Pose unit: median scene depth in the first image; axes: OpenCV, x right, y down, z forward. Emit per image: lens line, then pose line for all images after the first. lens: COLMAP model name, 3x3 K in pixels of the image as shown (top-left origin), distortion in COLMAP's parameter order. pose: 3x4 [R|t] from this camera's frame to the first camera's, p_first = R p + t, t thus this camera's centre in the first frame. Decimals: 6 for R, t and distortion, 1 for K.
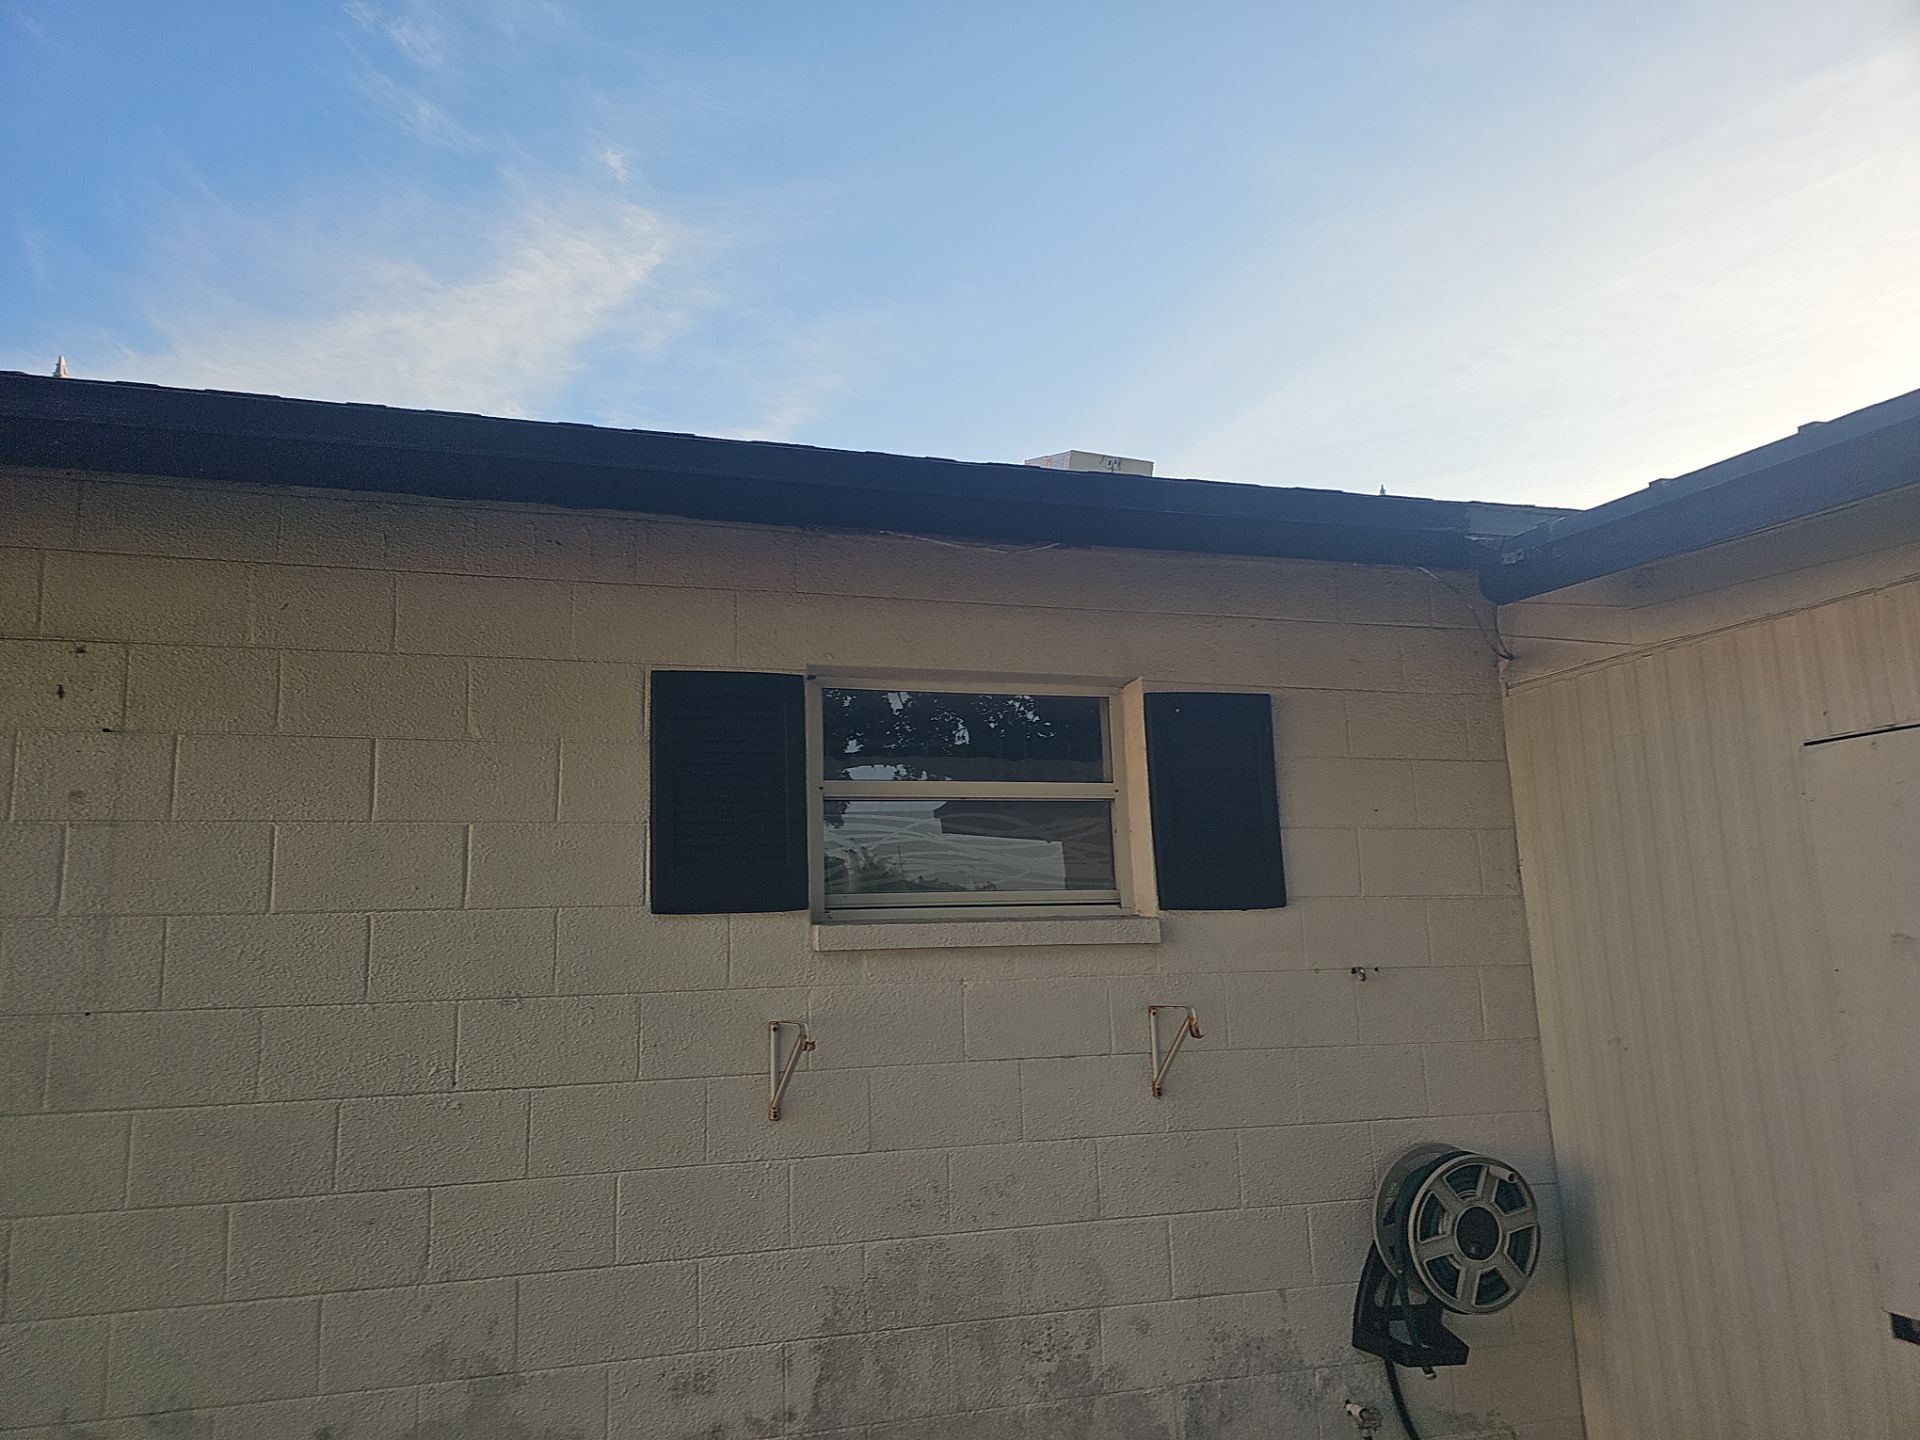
lens RADIAL K [[1290.5, 0, 960.0], [0, 1290.5, 720.0], [0, 0, 1]] dist [0.027350, -0.000888]
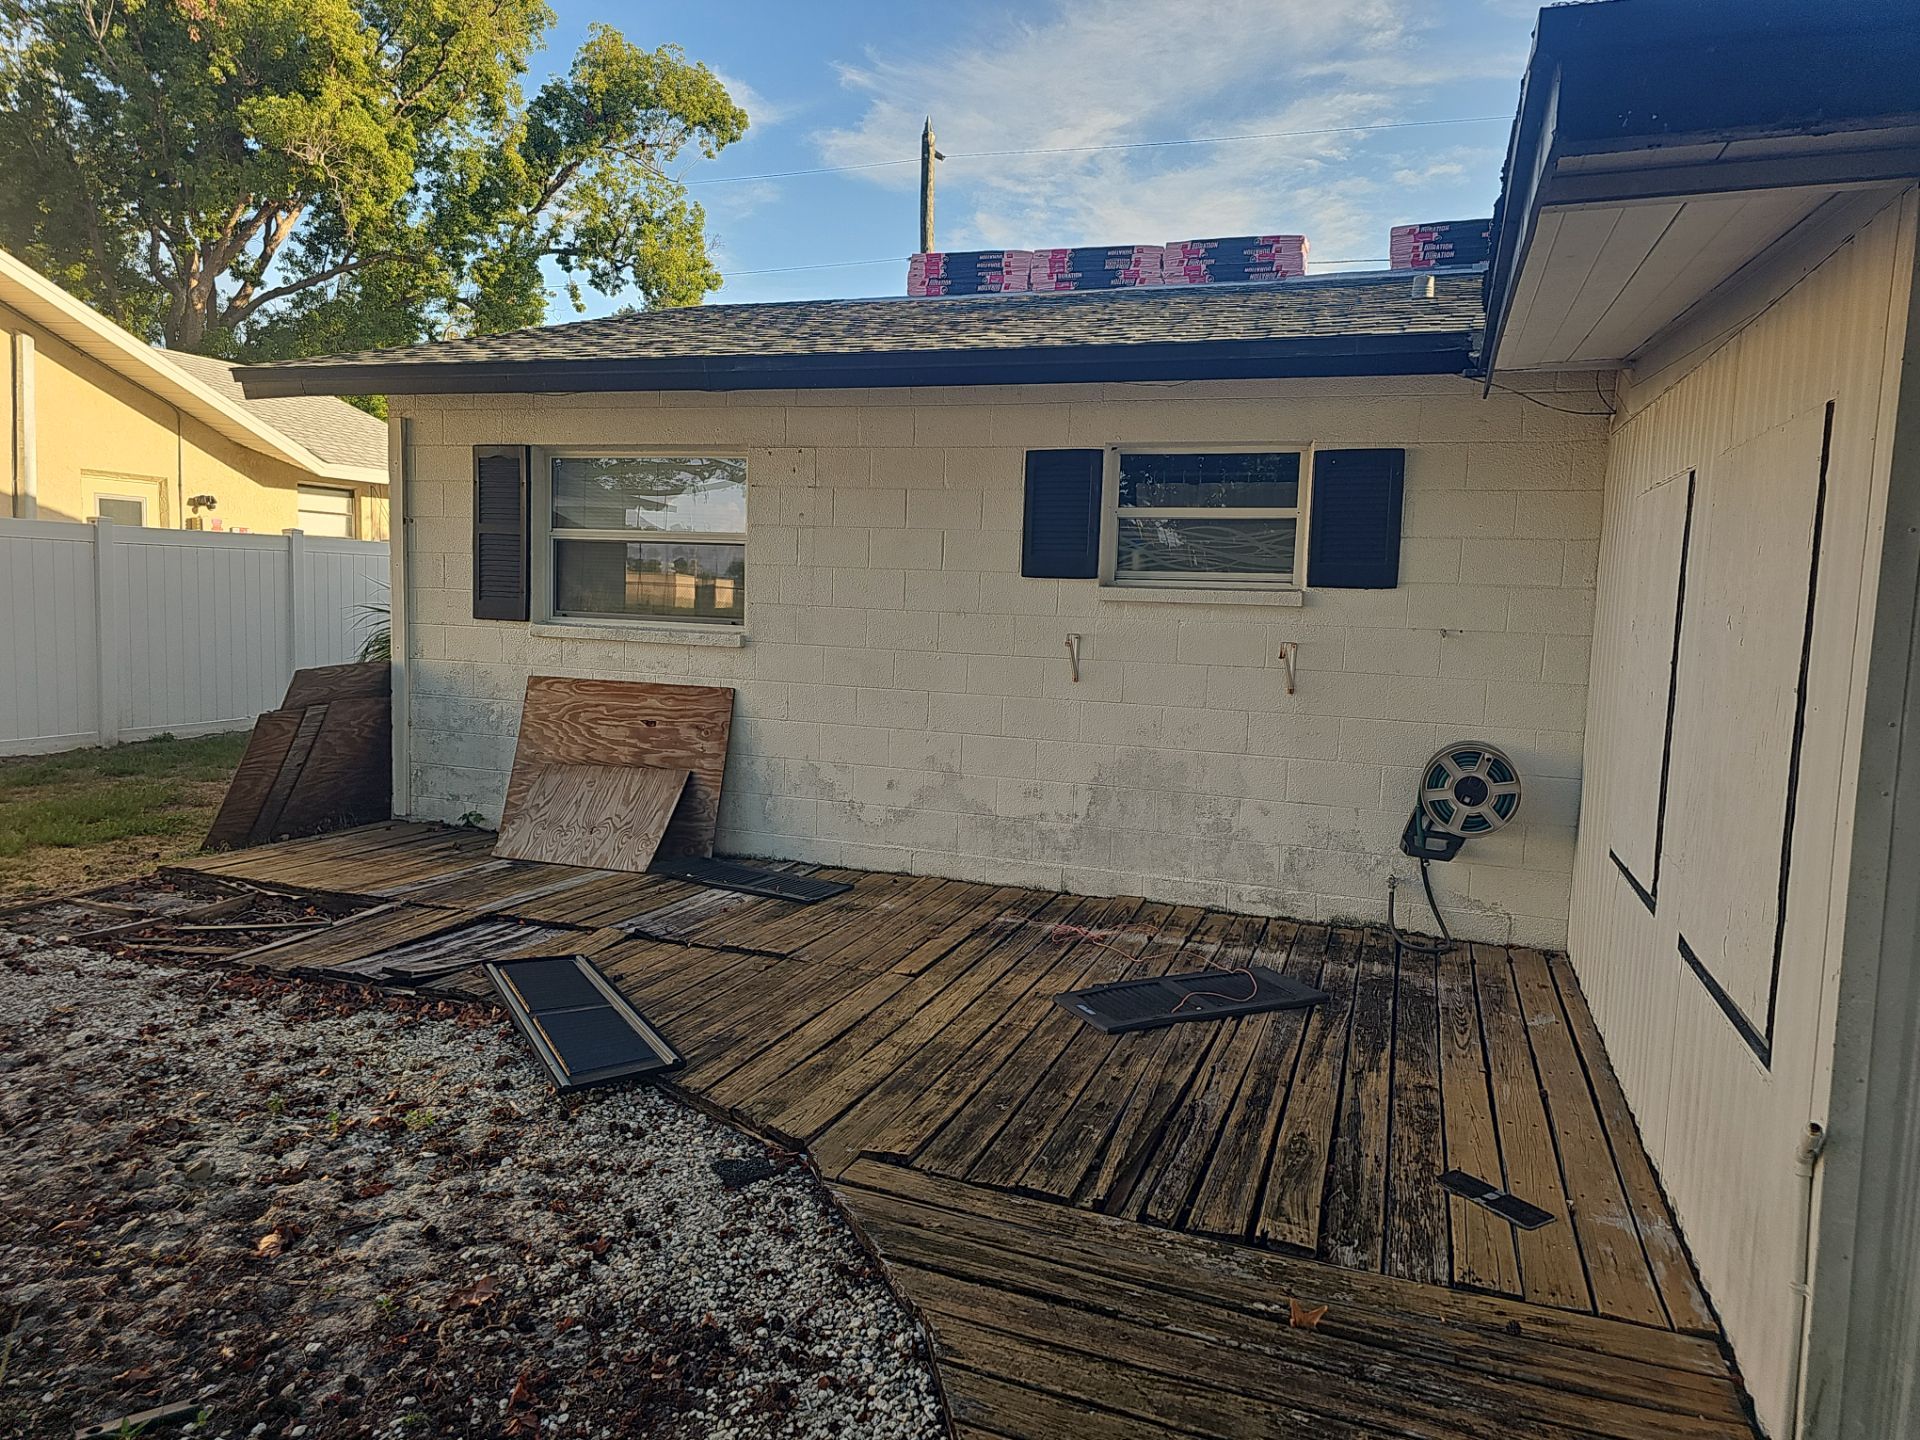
lens RADIAL K [[1284.9, 0, 960.0], [0, 1284.9, 720.0], [0, 0, 1]] dist [0.201221, -0.000542]
pose [[0.806593, 0.109272, -0.580919, 0.832746], [0.043359, 0.969180, 0.242508, -0.119905], [0.589515, -0.220794, 0.776996, -0.639401]]
